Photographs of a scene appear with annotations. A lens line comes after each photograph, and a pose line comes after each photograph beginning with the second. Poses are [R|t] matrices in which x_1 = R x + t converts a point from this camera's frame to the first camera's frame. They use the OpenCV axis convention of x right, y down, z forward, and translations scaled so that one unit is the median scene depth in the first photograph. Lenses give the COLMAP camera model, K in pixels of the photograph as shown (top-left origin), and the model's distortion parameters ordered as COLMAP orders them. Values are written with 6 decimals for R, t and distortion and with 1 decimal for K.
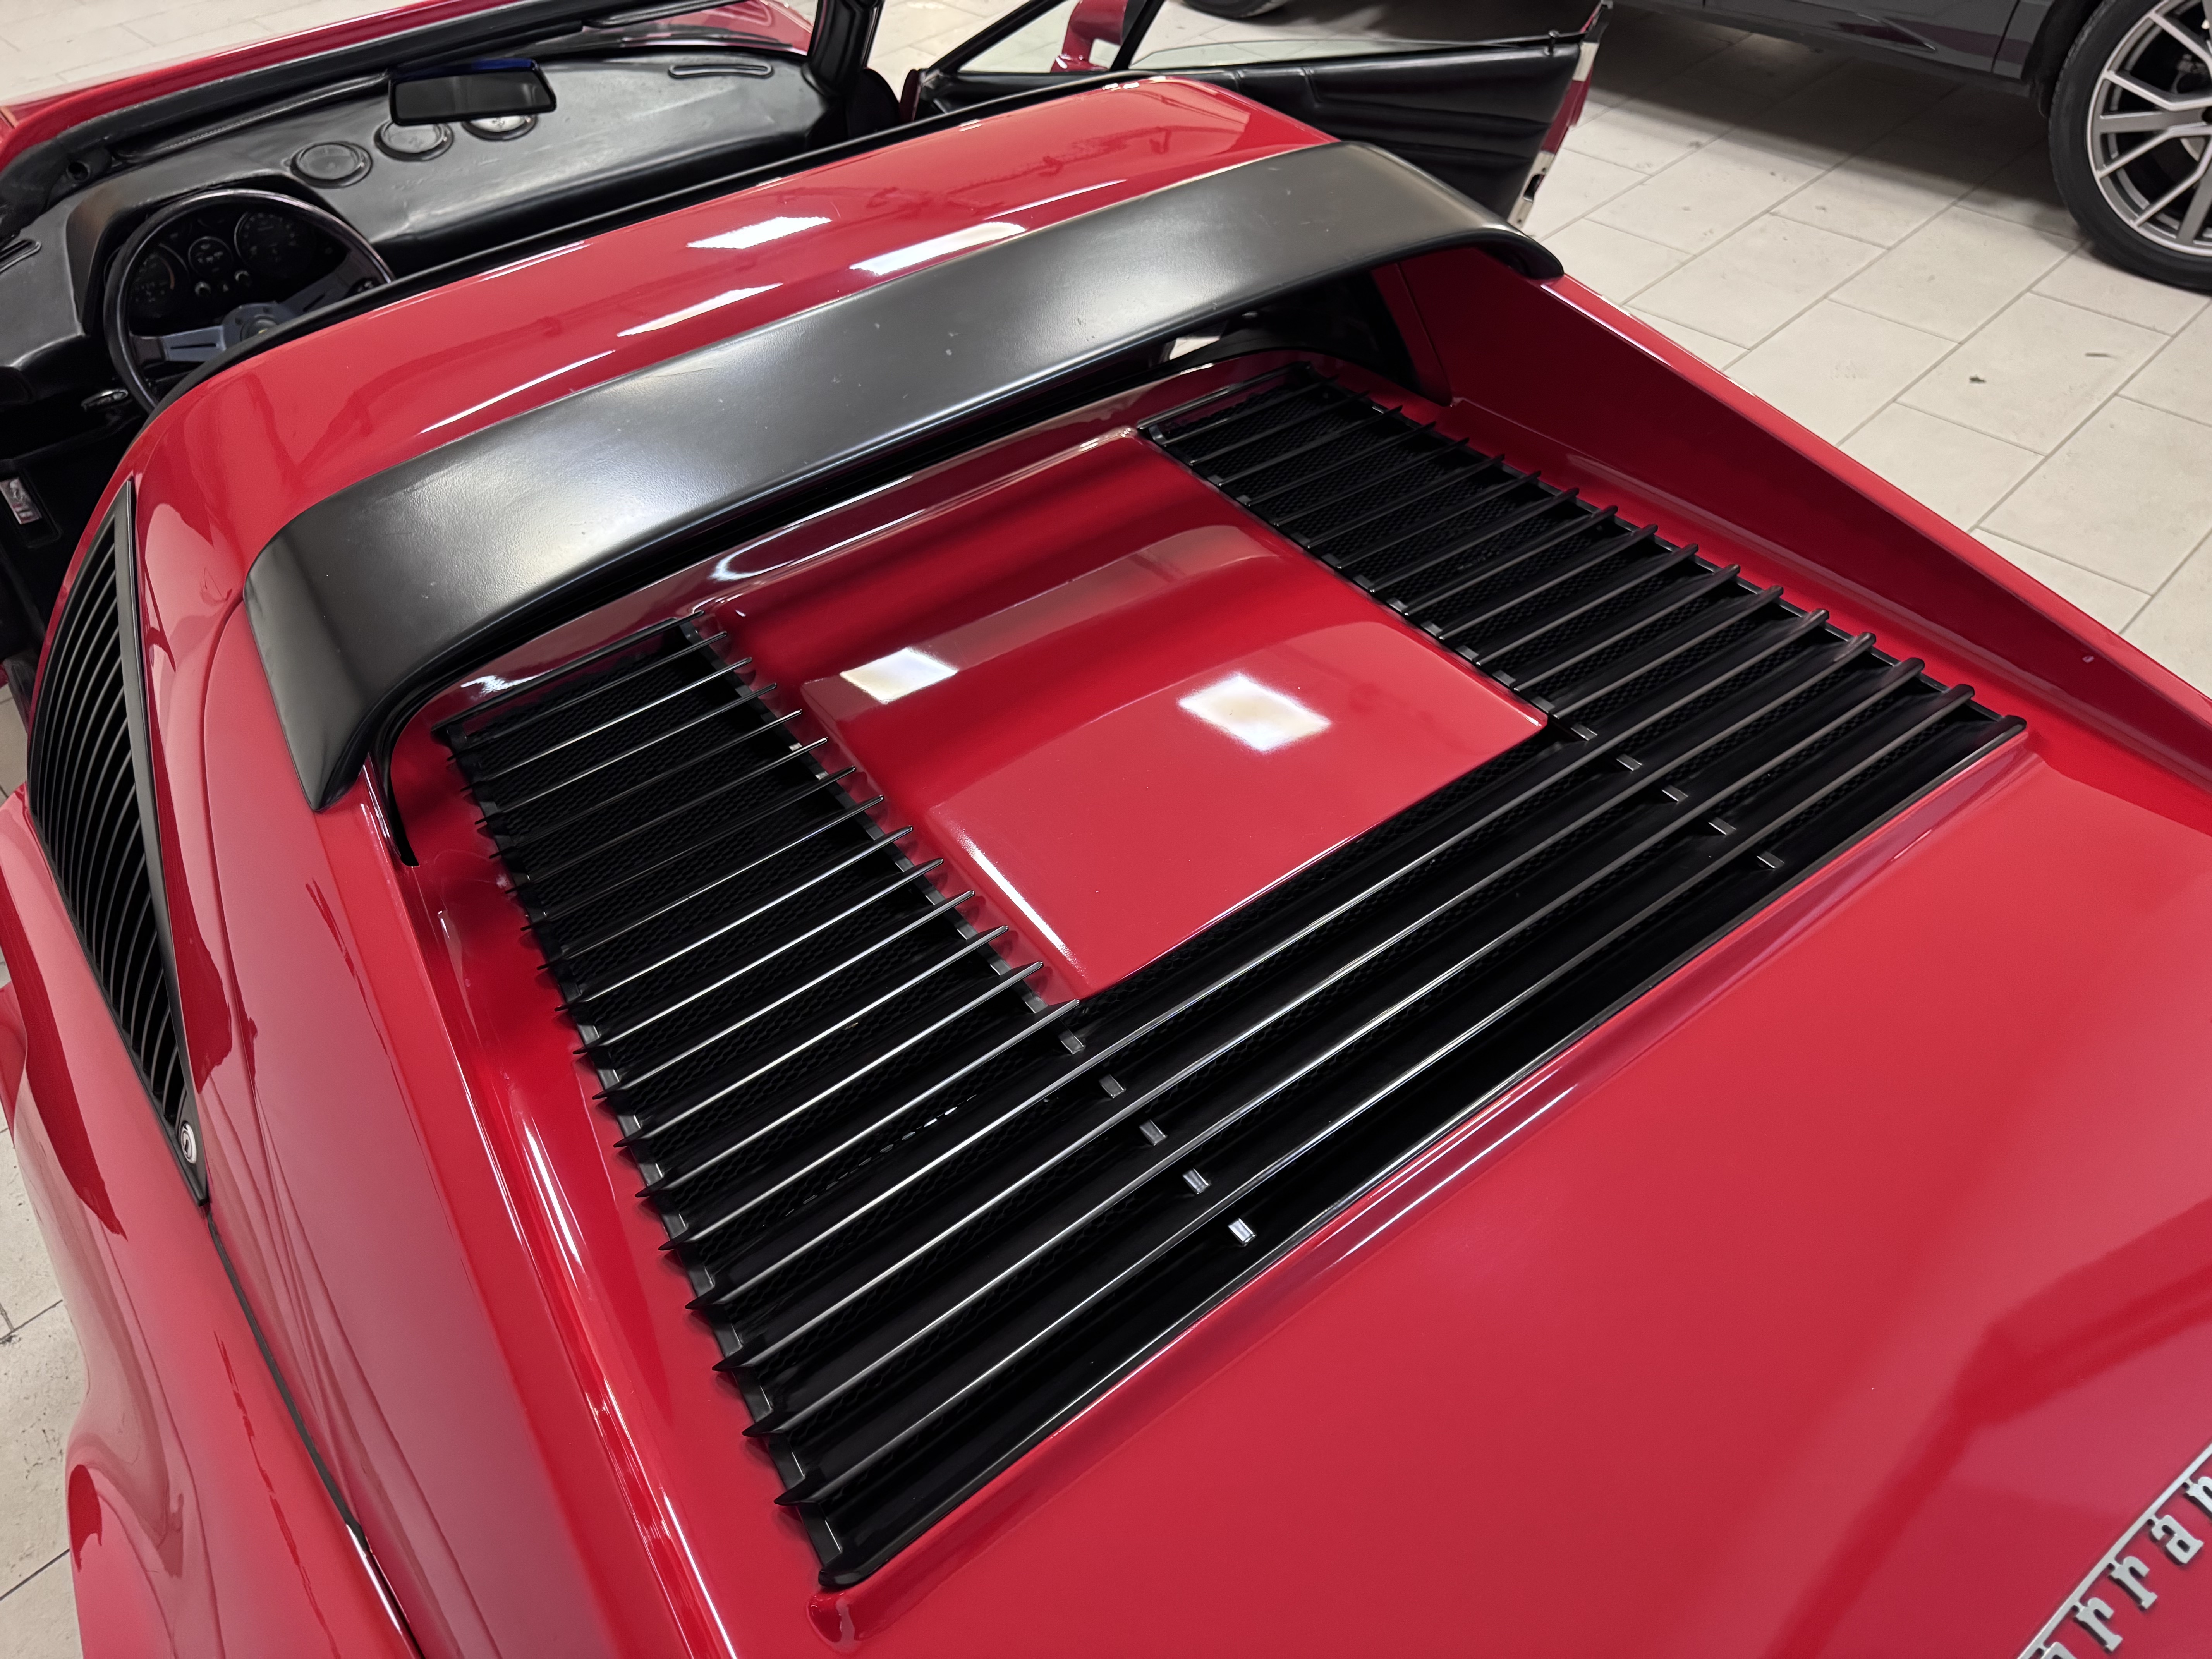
lens RADIAL K [[1562.1, 0, 1106.0], [0, 1562.1, 829.5], [0, 0, 1]] dist [-0.002277, -0.001638]
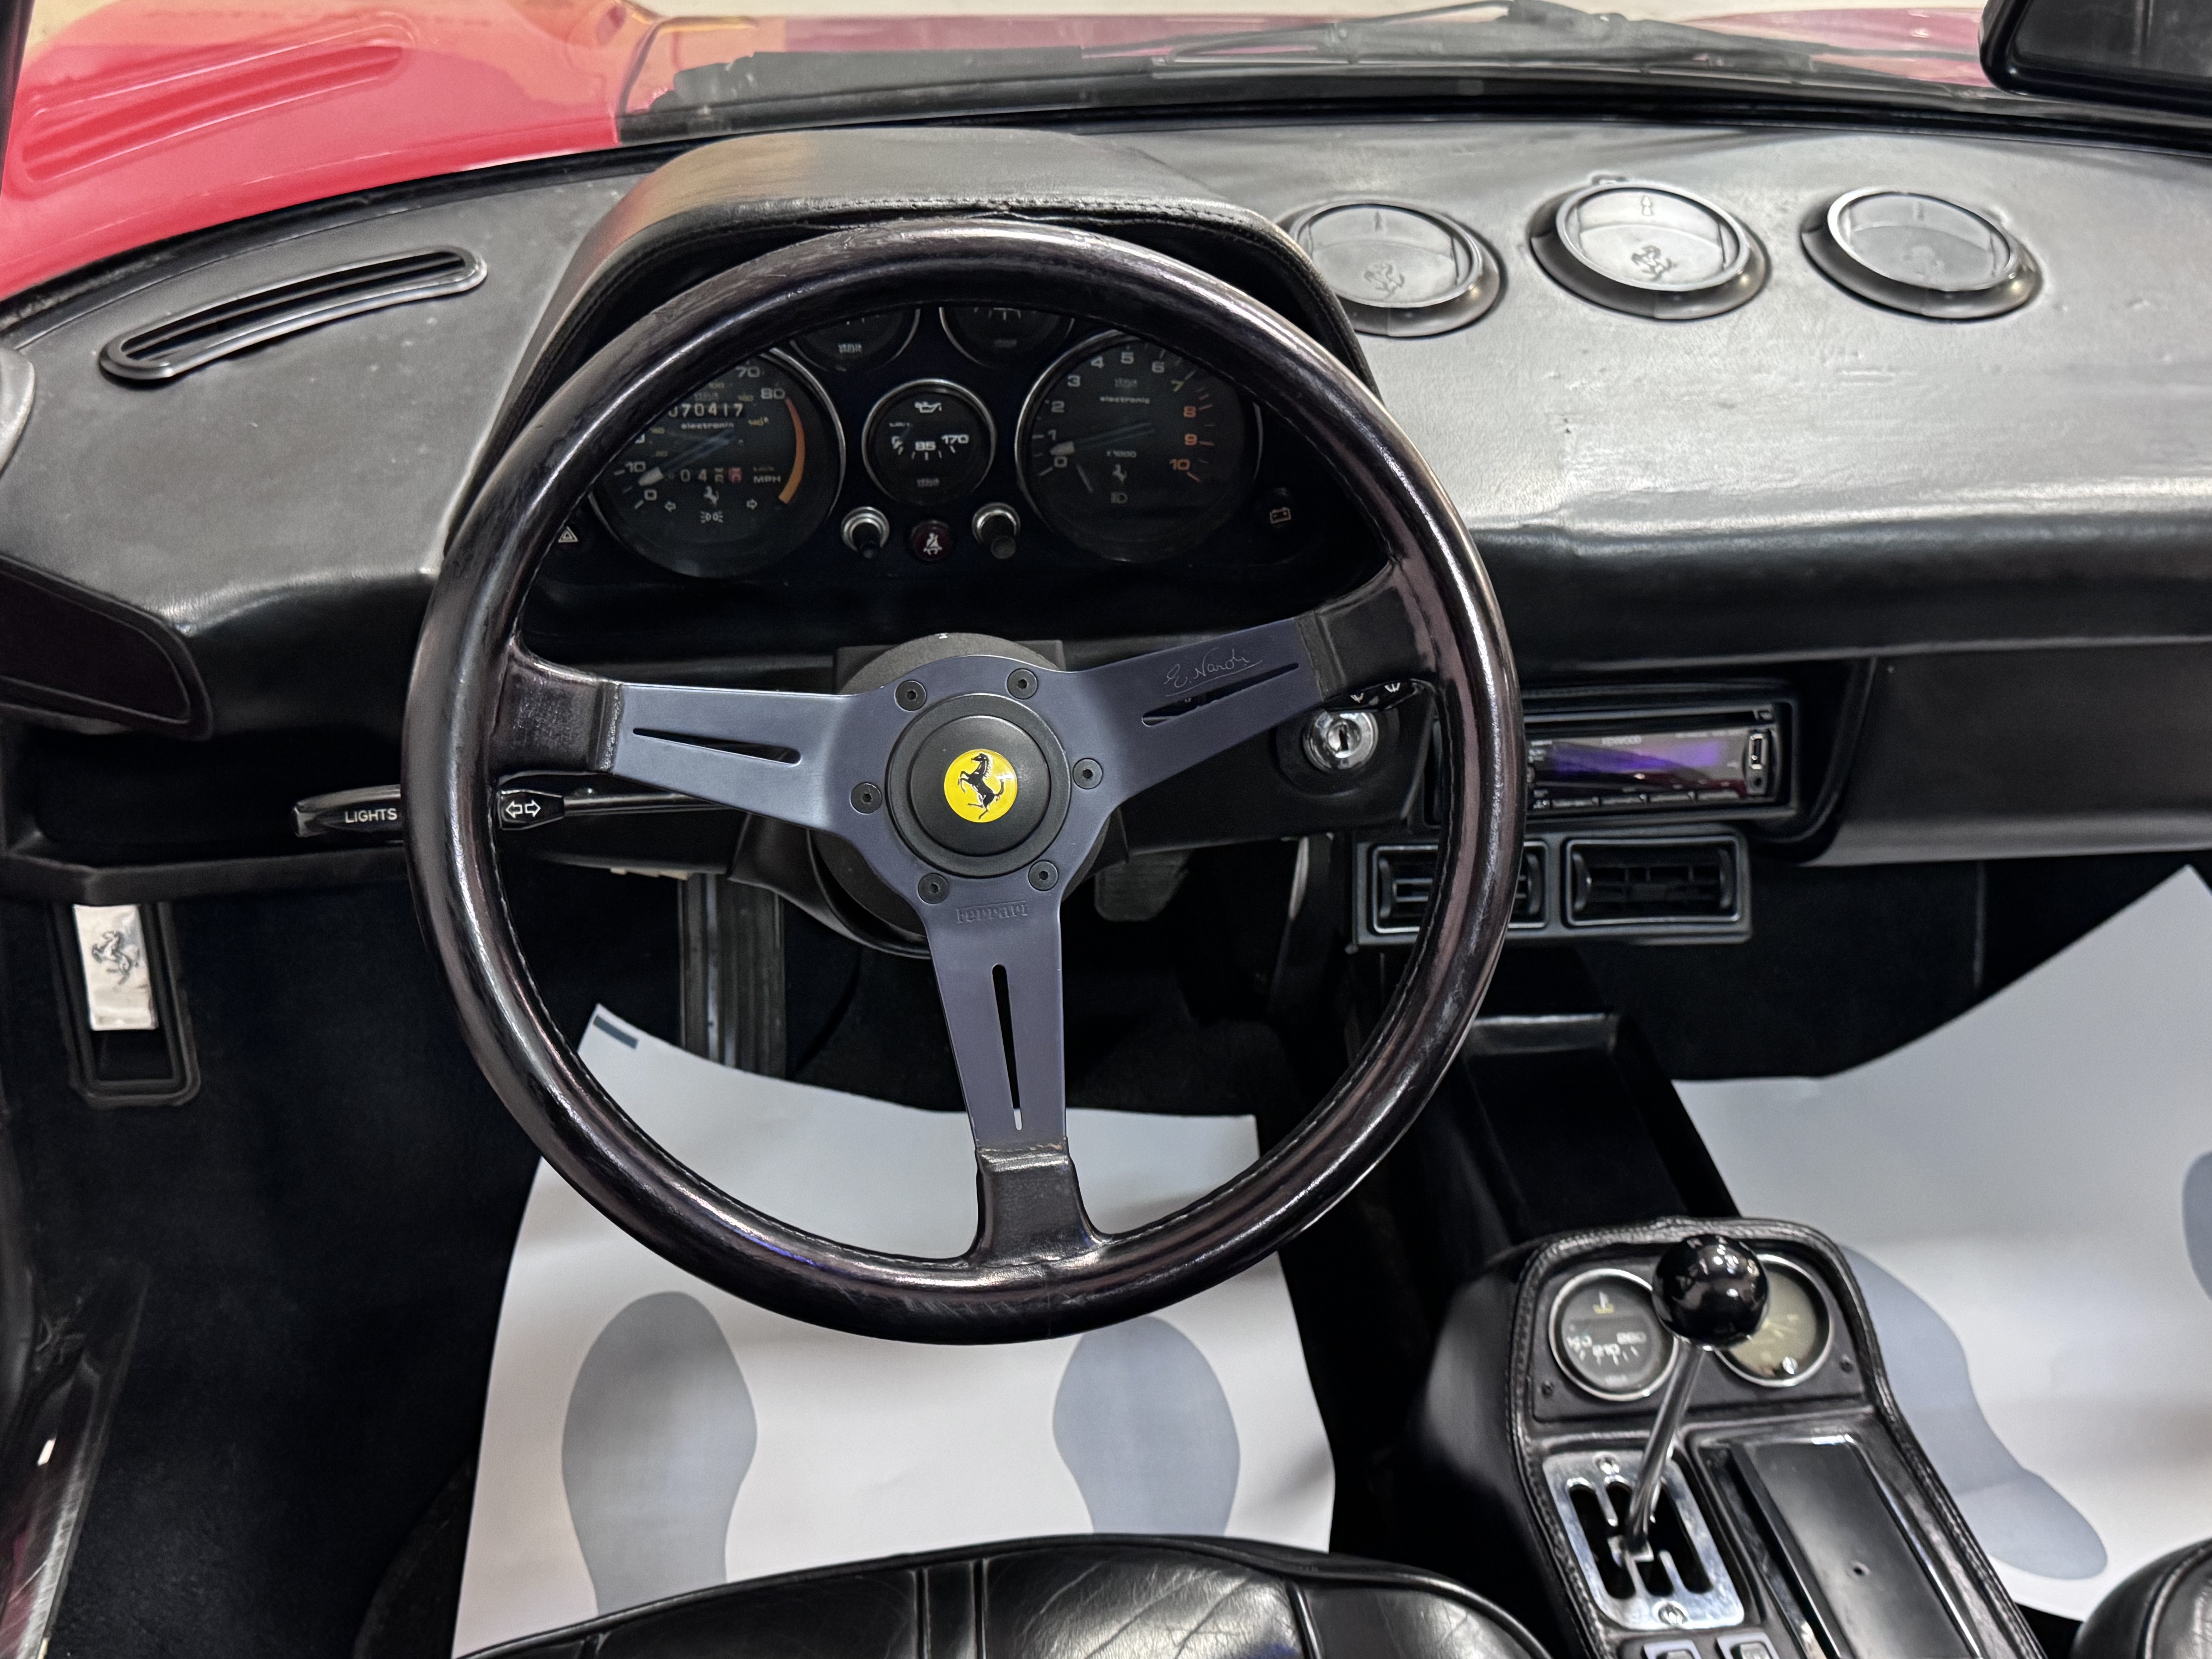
lens RADIAL K [[2364.6, 0, 1106.0], [0, 2364.6, 829.5], [0, 0, 1]] dist [0.165983, -0.345649]
pose [[0.870174, 0.303007, -0.388567, -0.351547], [-0.387936, 0.907501, -0.161084, -0.243763], [0.303816, 0.290910, 0.907231, 0.630201]]
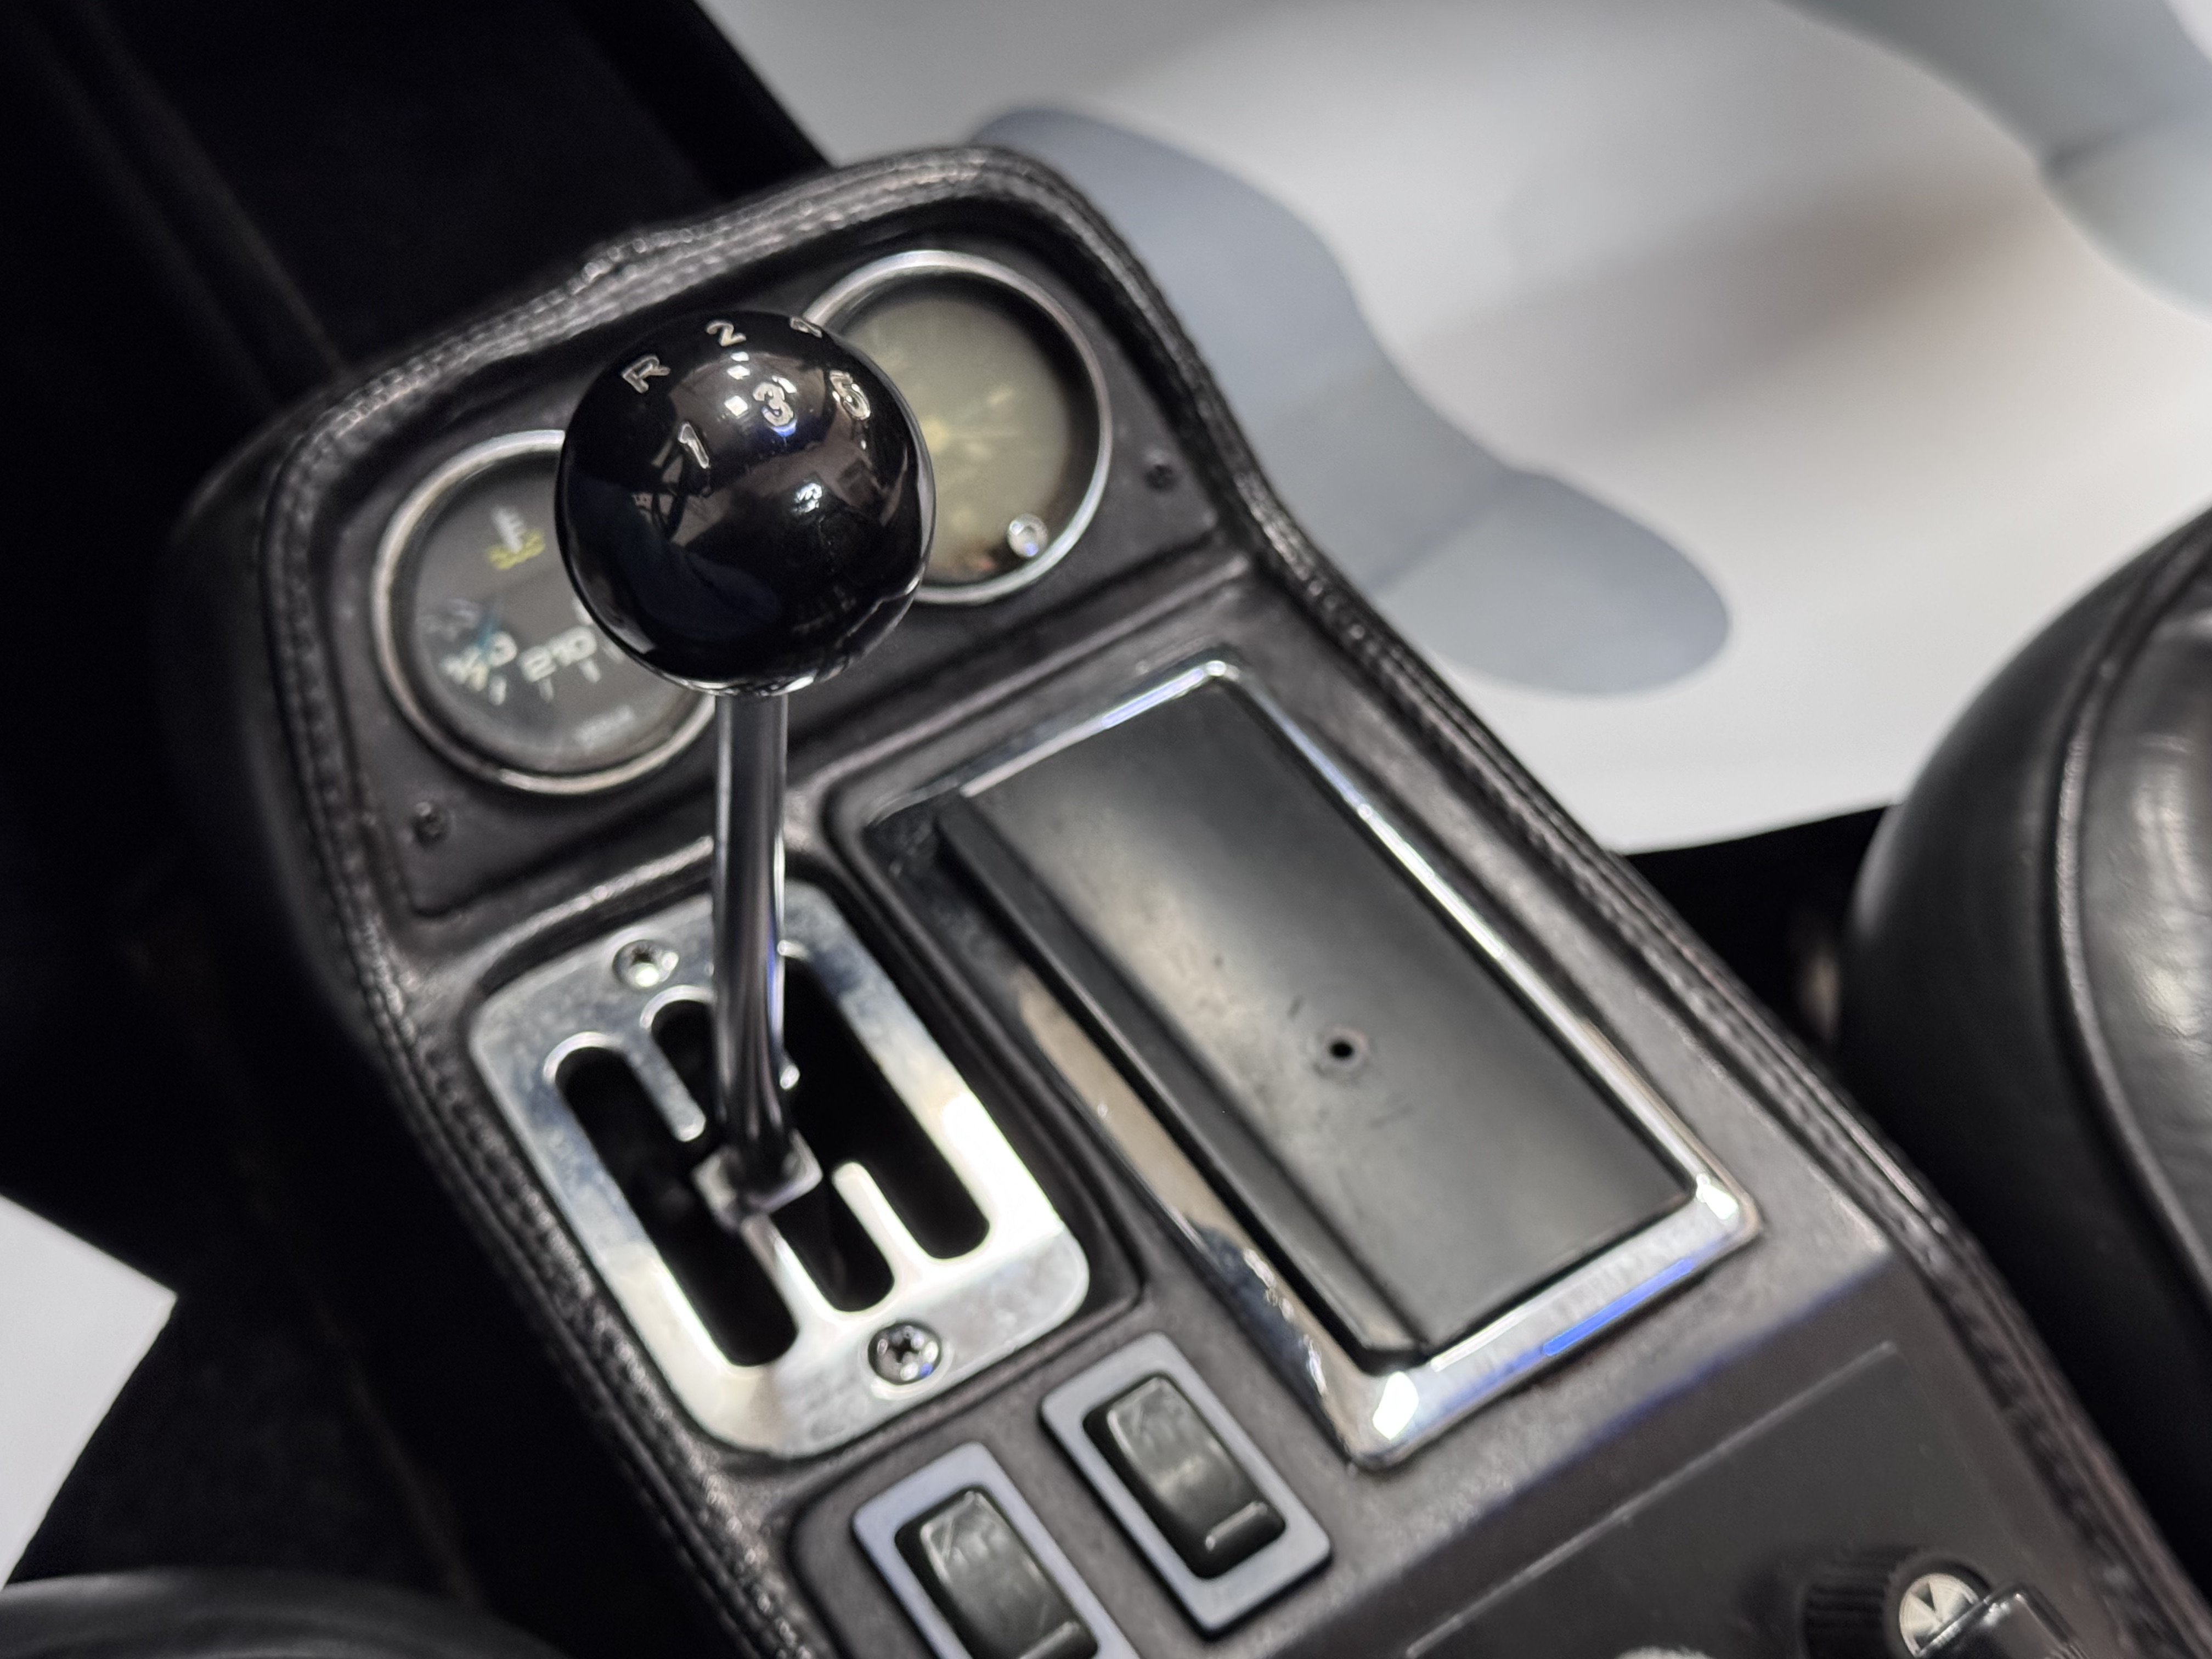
lens RADIAL K [[3118.7, 0, 1106.0], [0, 3118.7, 829.5], [0, 0, 1]] dist [0.047650, 0.062001]
pose [[0.996856, 0.077066, -0.018385, -0.375356], [-0.073943, 0.988296, 0.133433, -0.287158], [0.028453, -0.131654, 0.990887, 0.911583]]
